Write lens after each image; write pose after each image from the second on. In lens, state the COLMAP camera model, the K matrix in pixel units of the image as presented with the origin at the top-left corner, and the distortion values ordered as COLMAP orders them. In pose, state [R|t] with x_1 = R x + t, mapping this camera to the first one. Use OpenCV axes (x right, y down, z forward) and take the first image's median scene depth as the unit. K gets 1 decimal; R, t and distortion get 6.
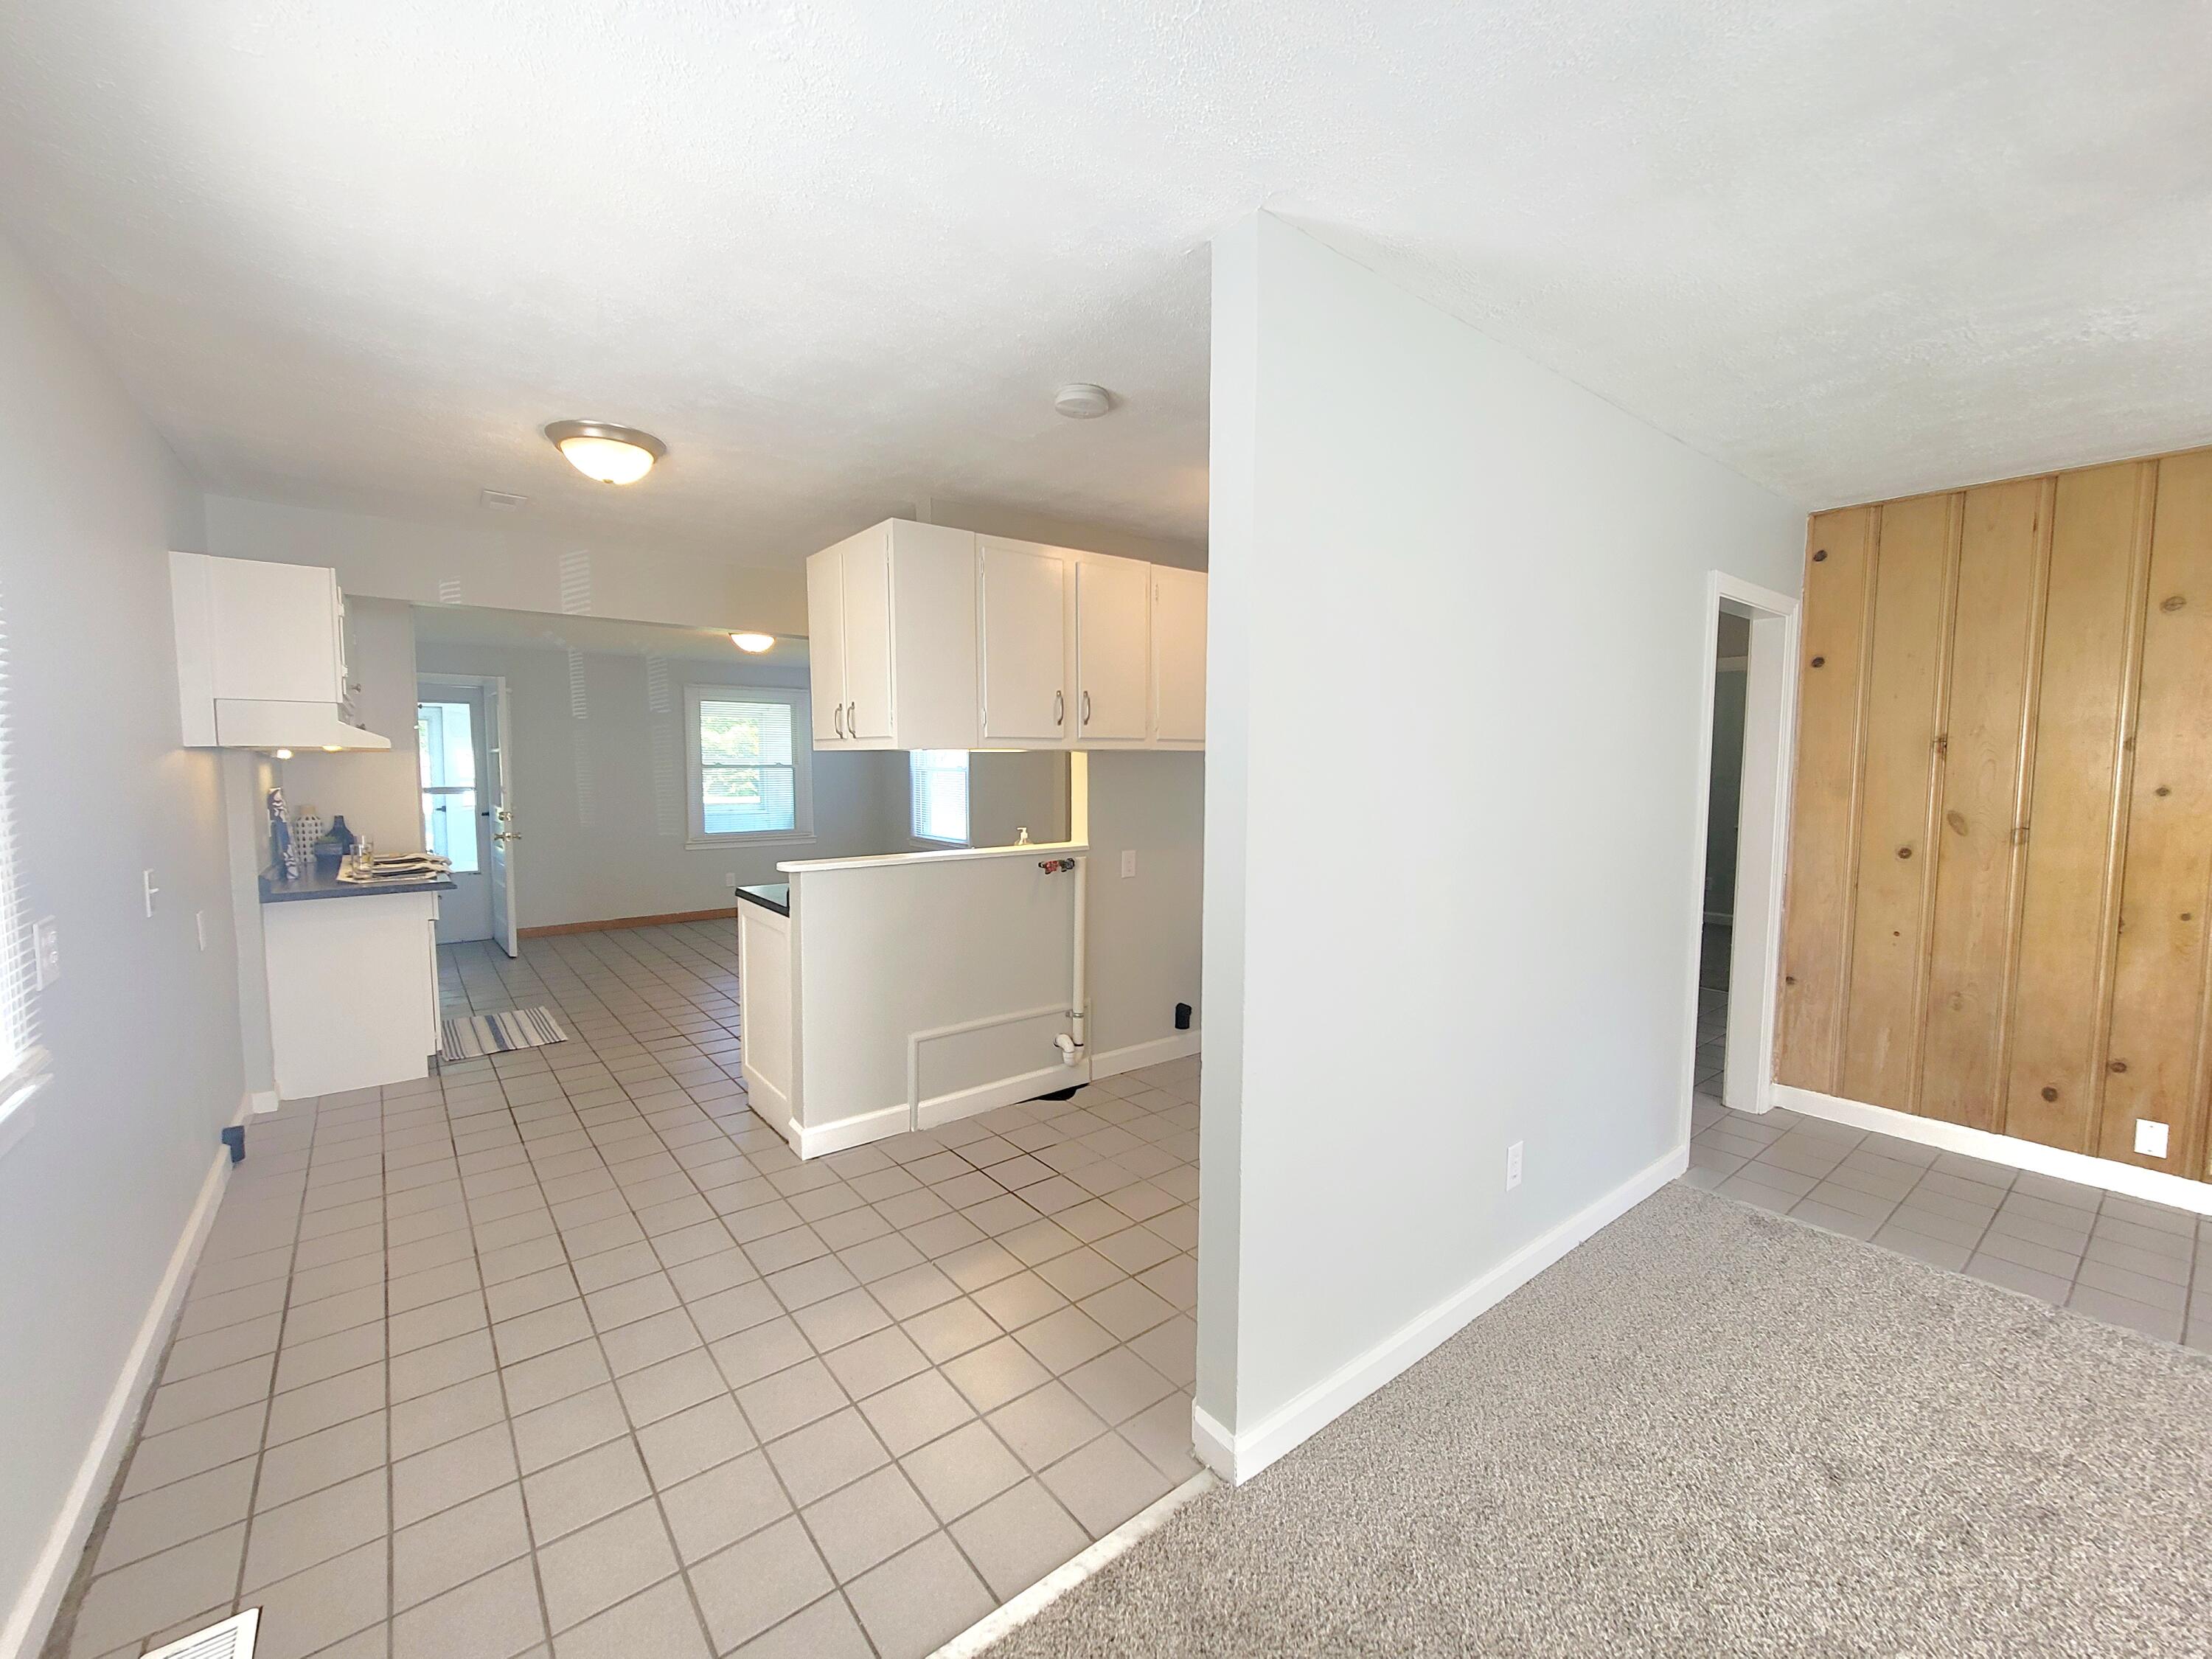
lens RADIAL K [[911.6, 0, 1102.5], [0, 911.6, 824.9], [0, 0, 1]] dist [-0.010592, 0.001341]
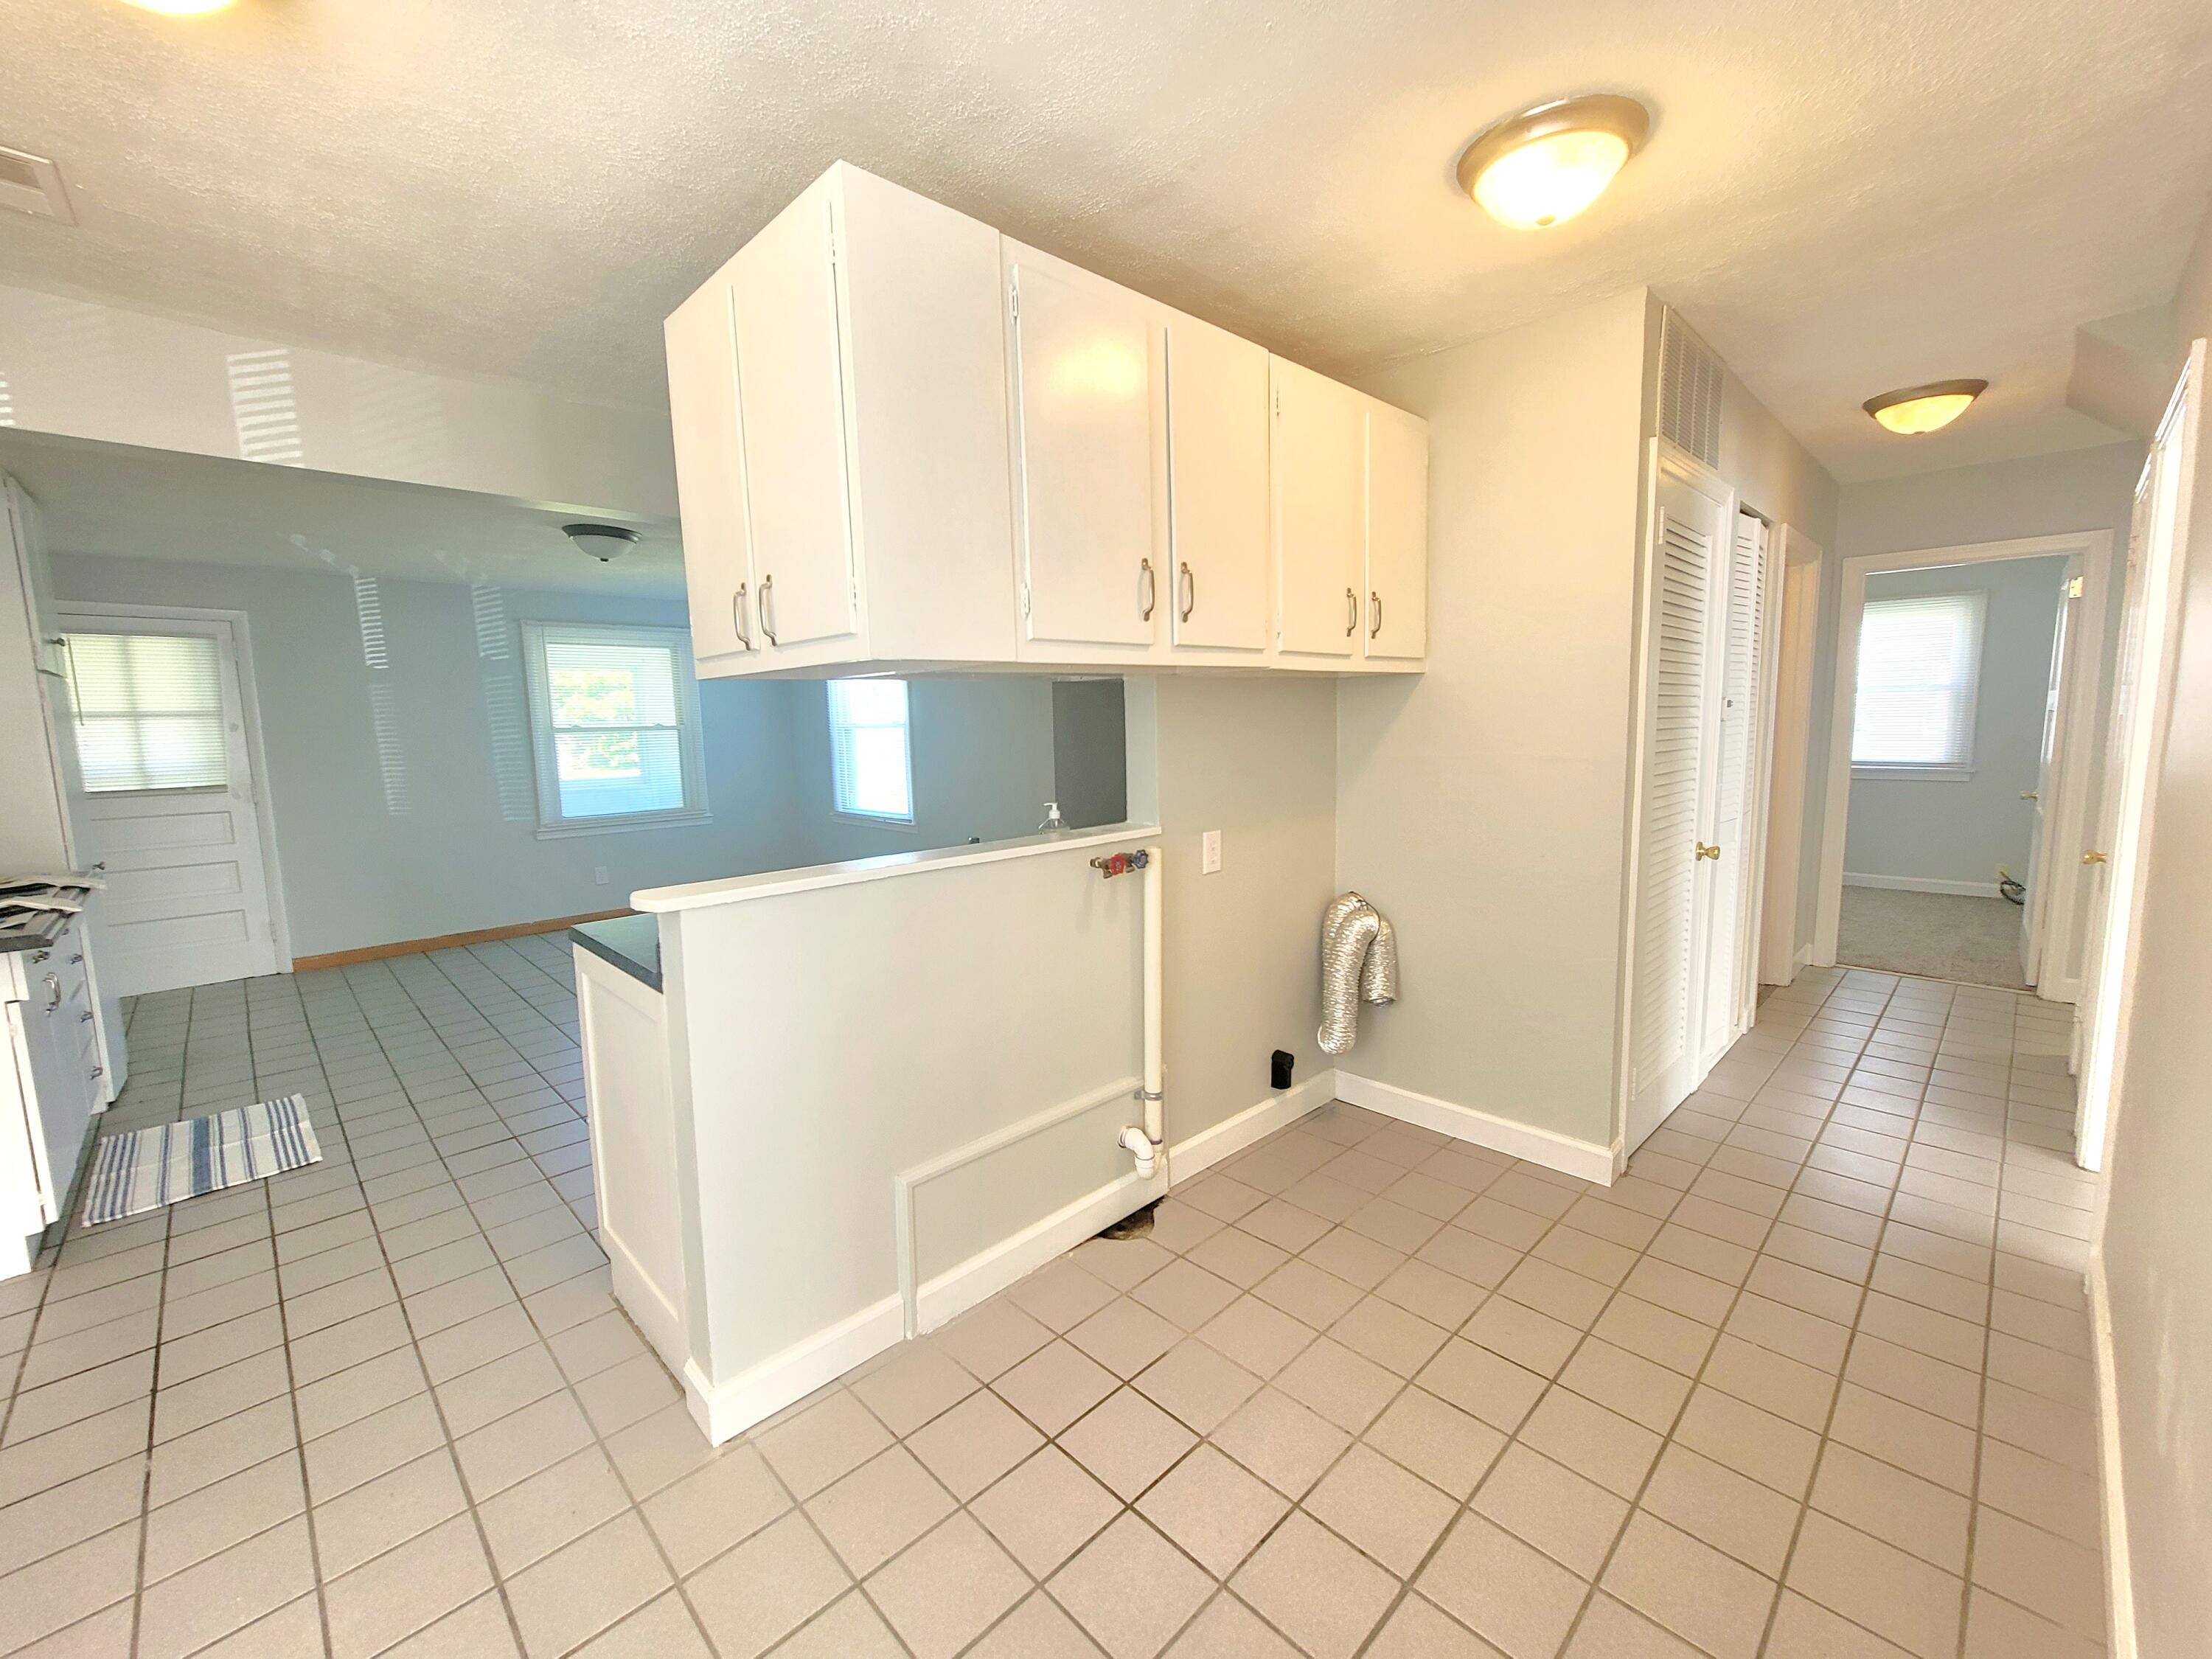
lens RADIAL K [[911.6, 0, 1101.9], [0, 911.6, 827.5], [0, 0, 1]] dist [-0.010592, 0.001341]
pose [[0.994986, -0.034912, 0.093719, -0.114117], [0.030646, 0.998445, 0.046573, -0.007672], [-0.095199, -0.043468, 0.994509, 0.378276]]
